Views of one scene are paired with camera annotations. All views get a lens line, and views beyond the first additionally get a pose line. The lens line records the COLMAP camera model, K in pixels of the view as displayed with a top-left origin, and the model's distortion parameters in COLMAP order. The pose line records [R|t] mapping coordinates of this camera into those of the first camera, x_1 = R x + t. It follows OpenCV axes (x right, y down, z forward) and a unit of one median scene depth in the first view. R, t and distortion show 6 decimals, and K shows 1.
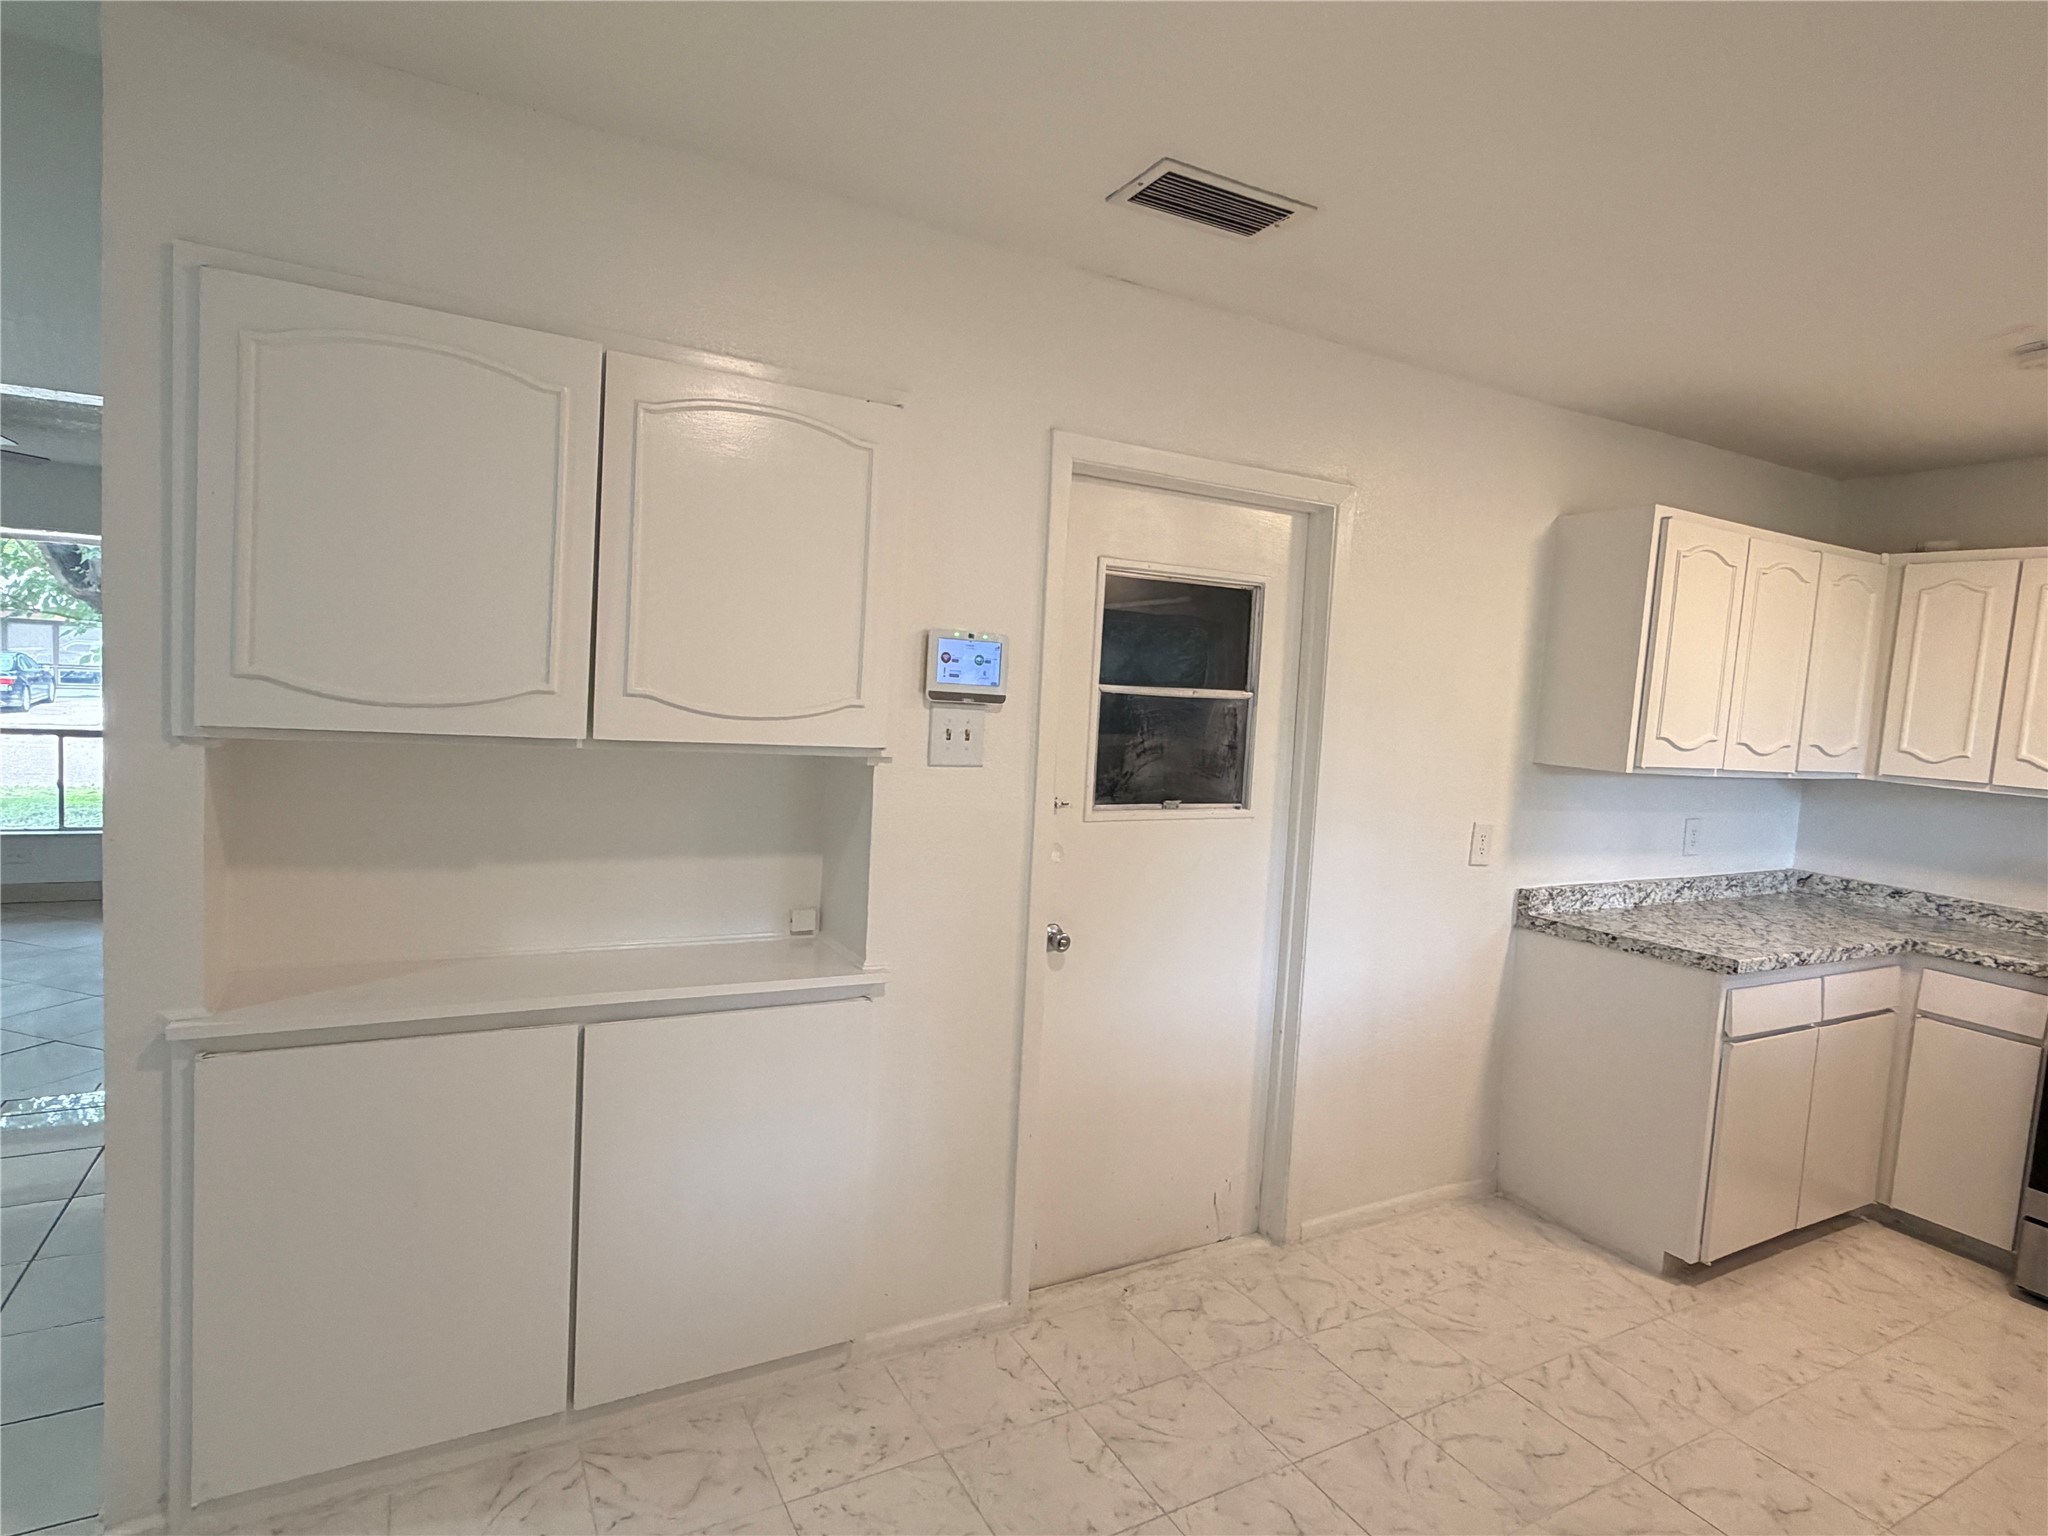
lens RADIAL K [[1081.3, 0, 1019.4], [0, 1081.3, 772.3], [0, 0, 1]] dist [-0.001246, -0.001481]
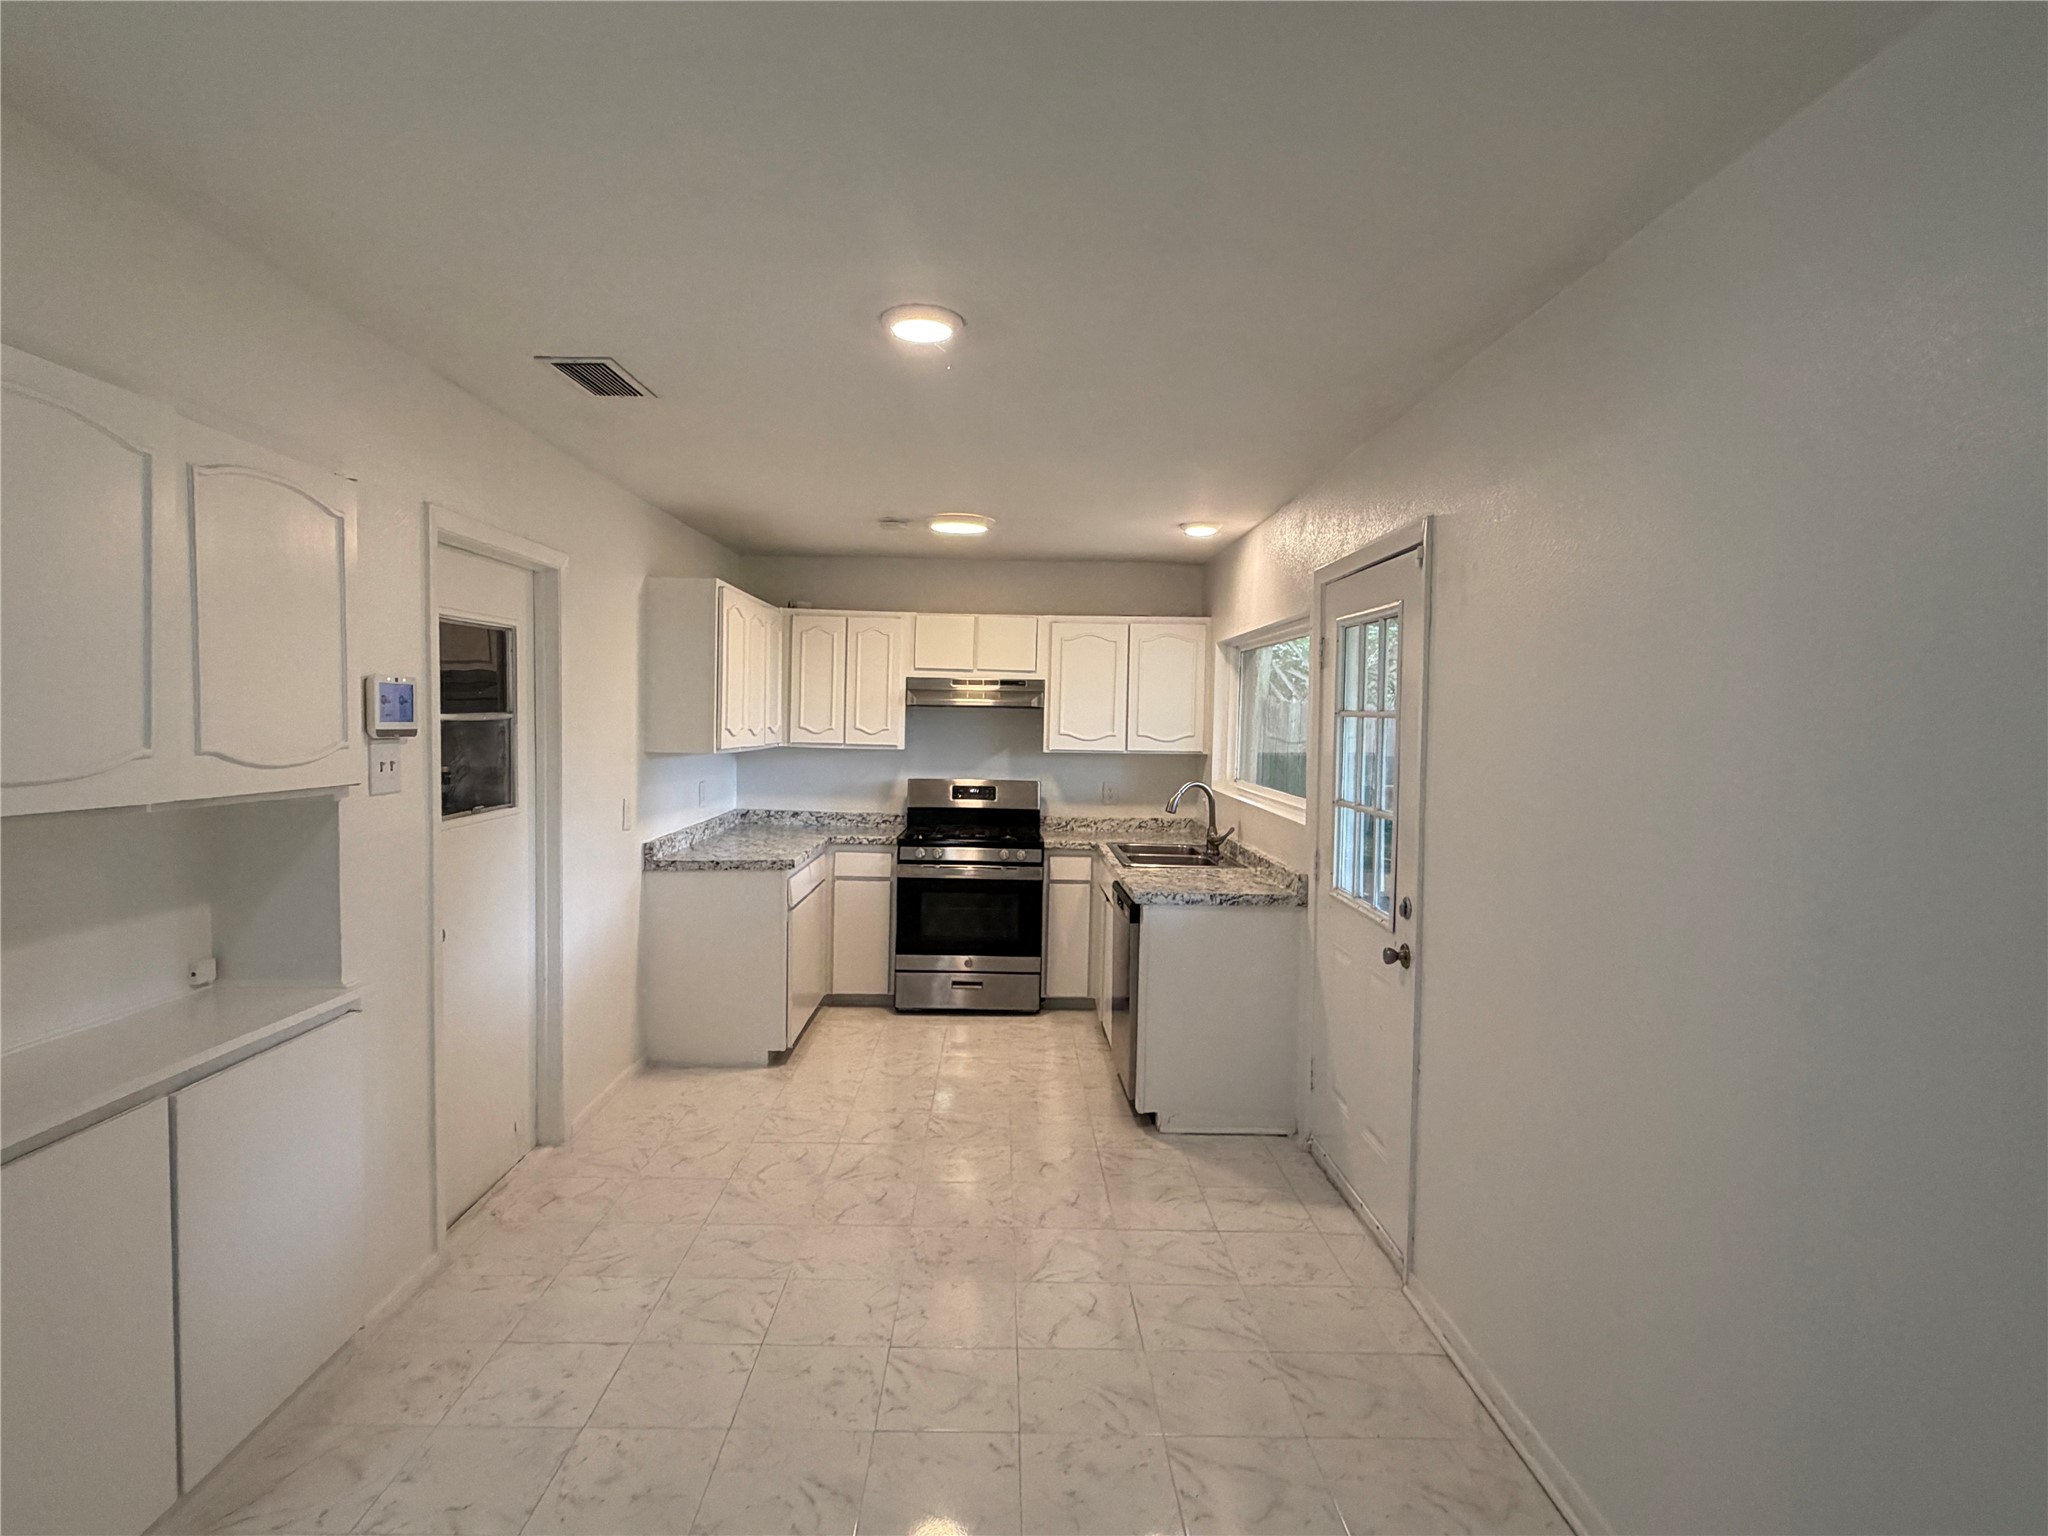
lens RADIAL K [[1081.3, 0, 1019.4], [0, 1081.3, 772.3], [0, 0, 1]] dist [-0.001246, -0.001481]
pose [[0.468775, -0.095530, 0.878137, -0.585531], [0.081036, 0.994593, 0.064940, -0.038129], [-0.879593, 0.040719, 0.473982, -0.097052]]
